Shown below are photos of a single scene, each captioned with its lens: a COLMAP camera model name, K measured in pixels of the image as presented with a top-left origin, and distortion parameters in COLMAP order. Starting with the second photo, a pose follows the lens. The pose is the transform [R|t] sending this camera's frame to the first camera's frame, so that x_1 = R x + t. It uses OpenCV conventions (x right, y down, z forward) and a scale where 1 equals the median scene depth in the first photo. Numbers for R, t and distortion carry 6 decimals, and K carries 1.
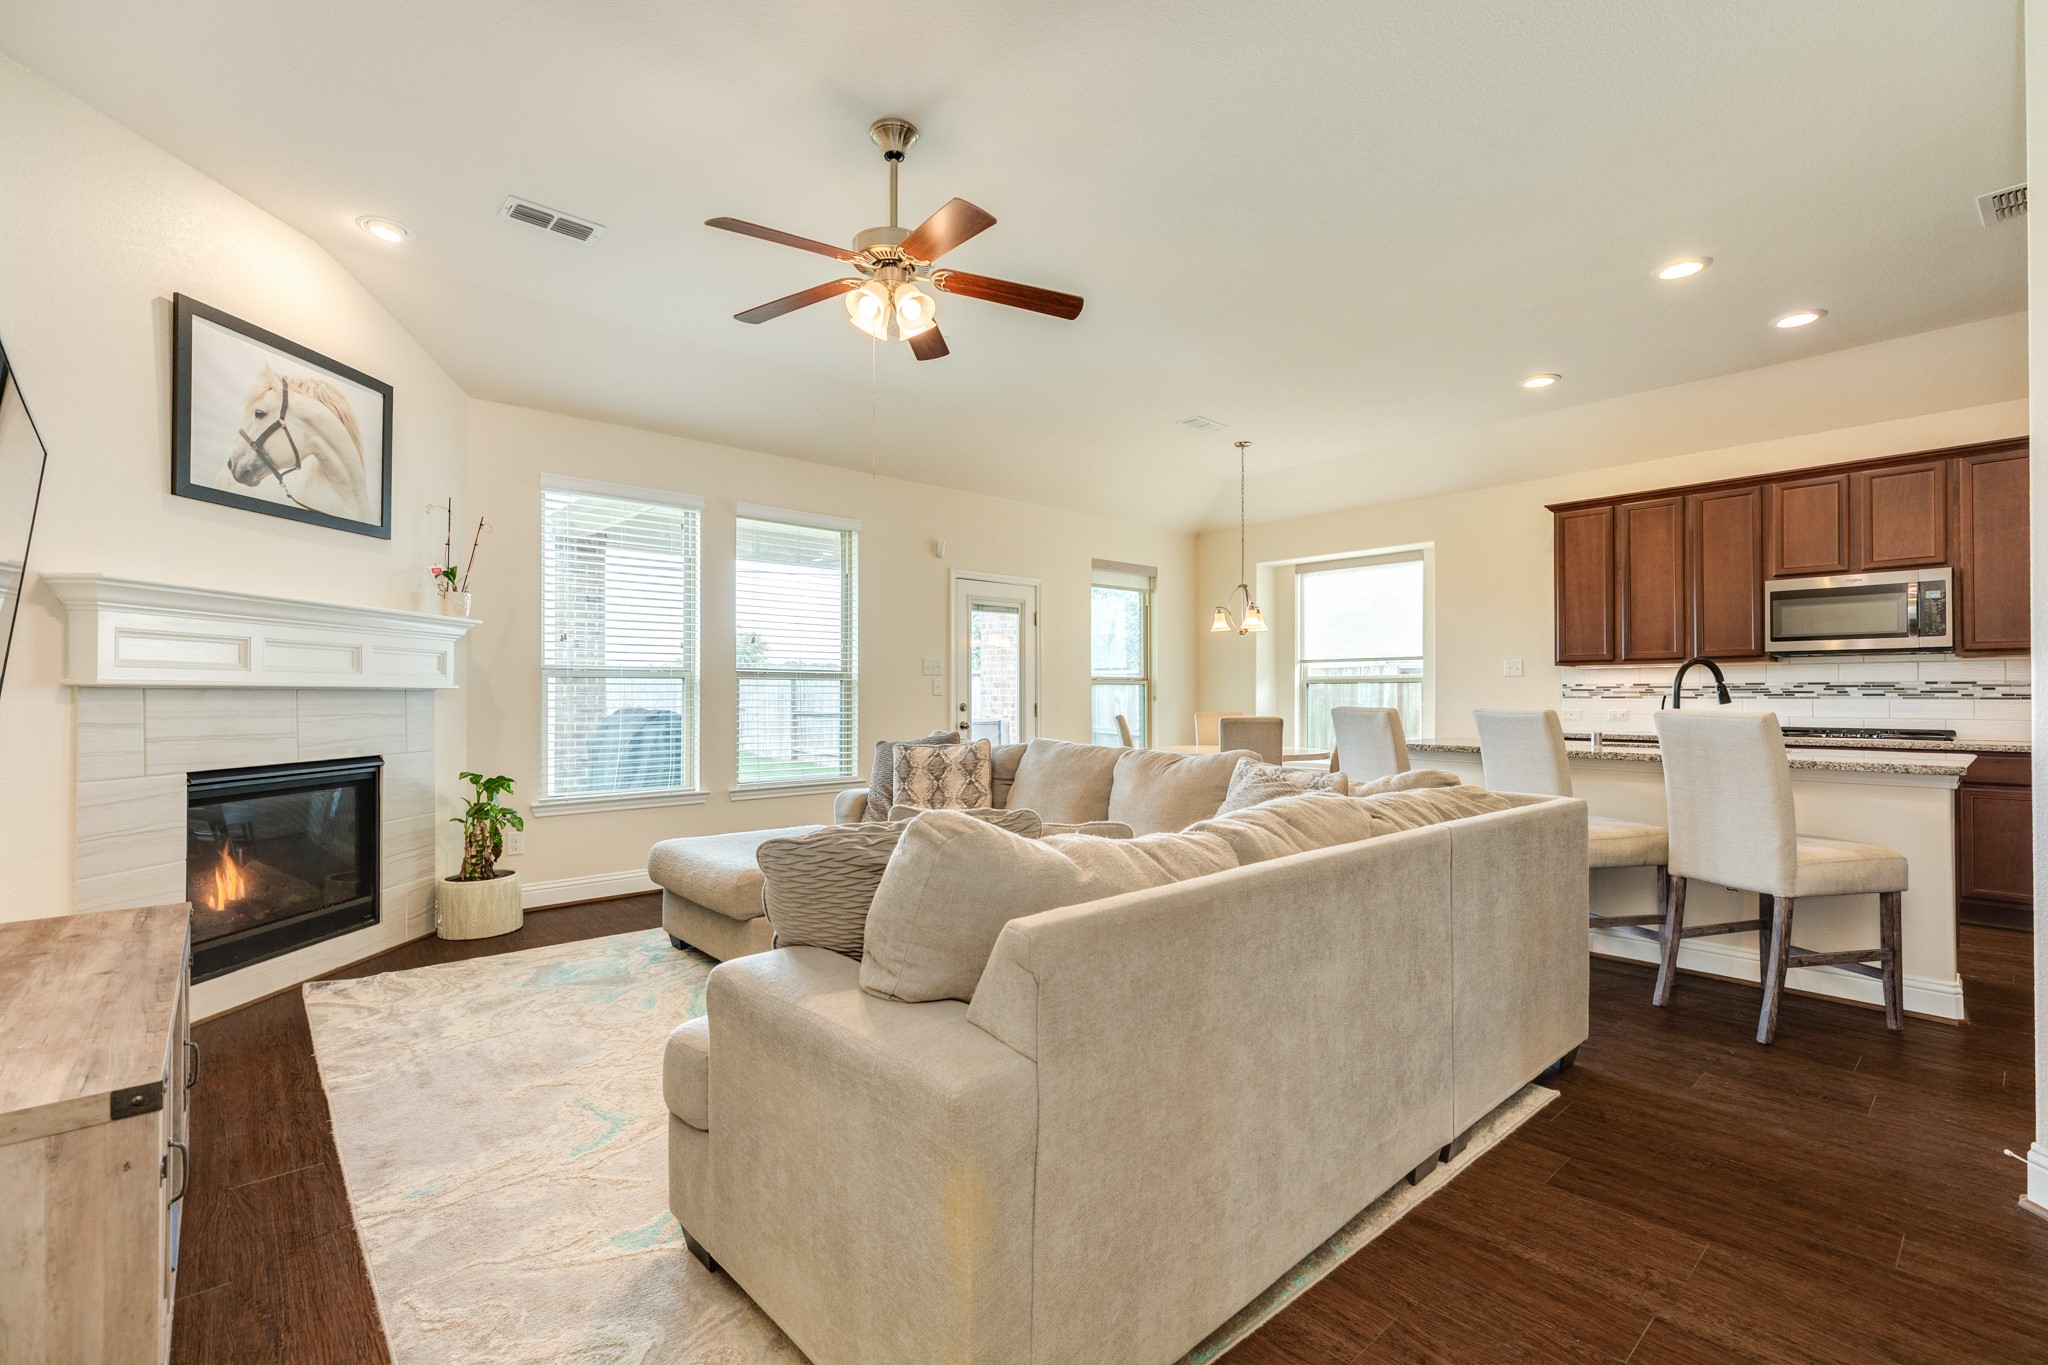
lens RADIAL K [[912.1, 0, 1025.5], [0, 912.1, 691.2], [0, 0, 1]] dist [0.007326, -0.001459]
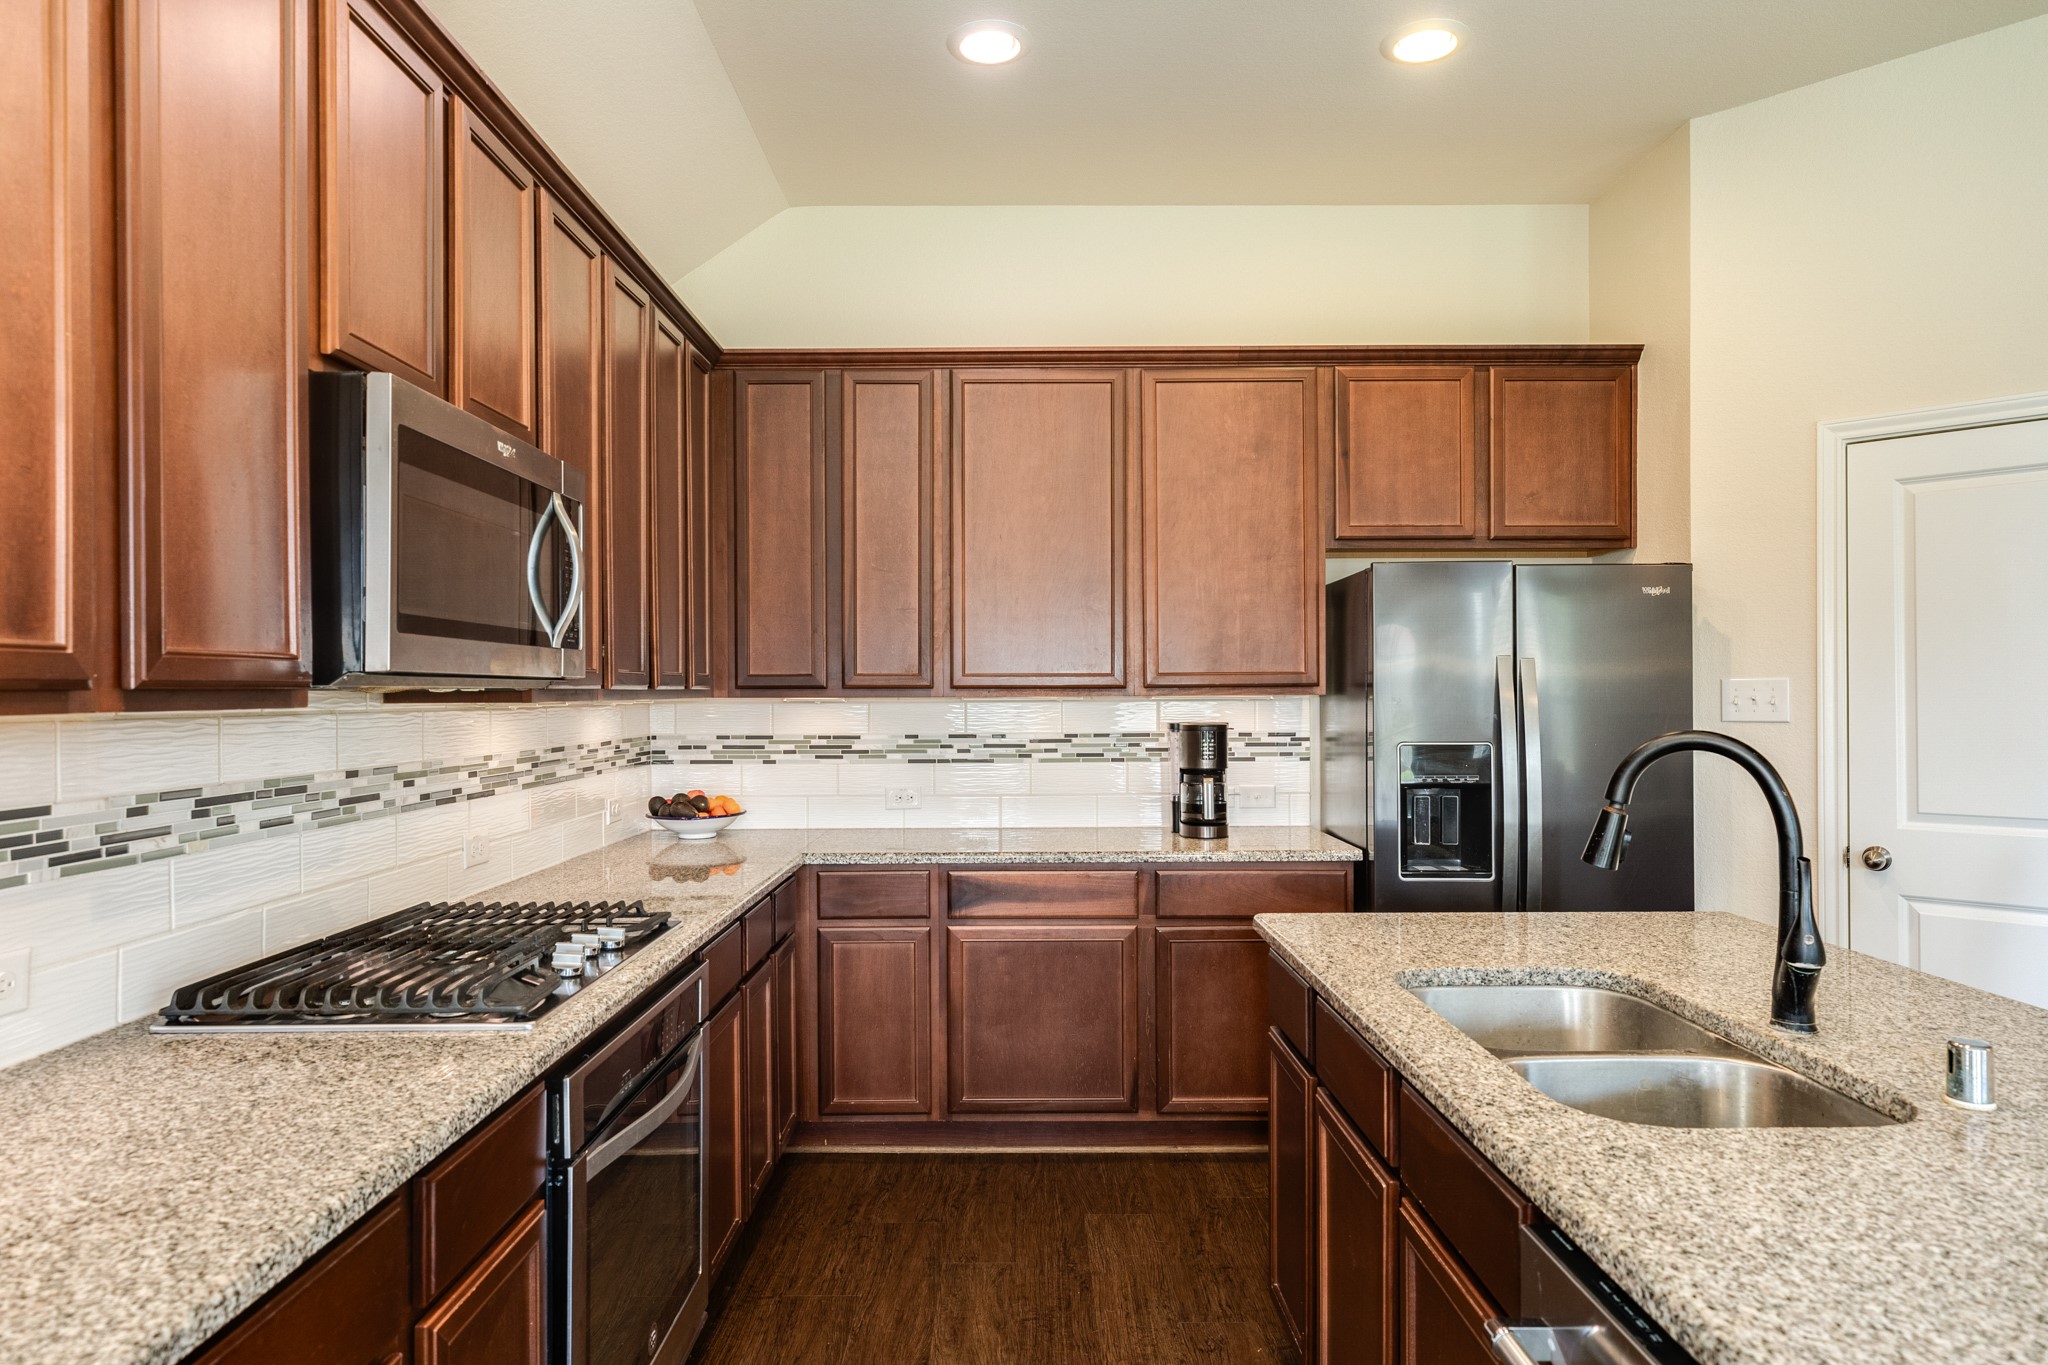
lens RADIAL K [[1218.8, 0, 1022.3], [0, 1218.8, 687.9], [0, 0, 1]] dist [0.006829, 0.000268]
pose [[-0.744179, 0.003282, 0.667972, 0.462922], [-0.001476, 0.999977, -0.006557, -0.036355], [-0.667979, -0.005865, -0.744157, 1.095552]]
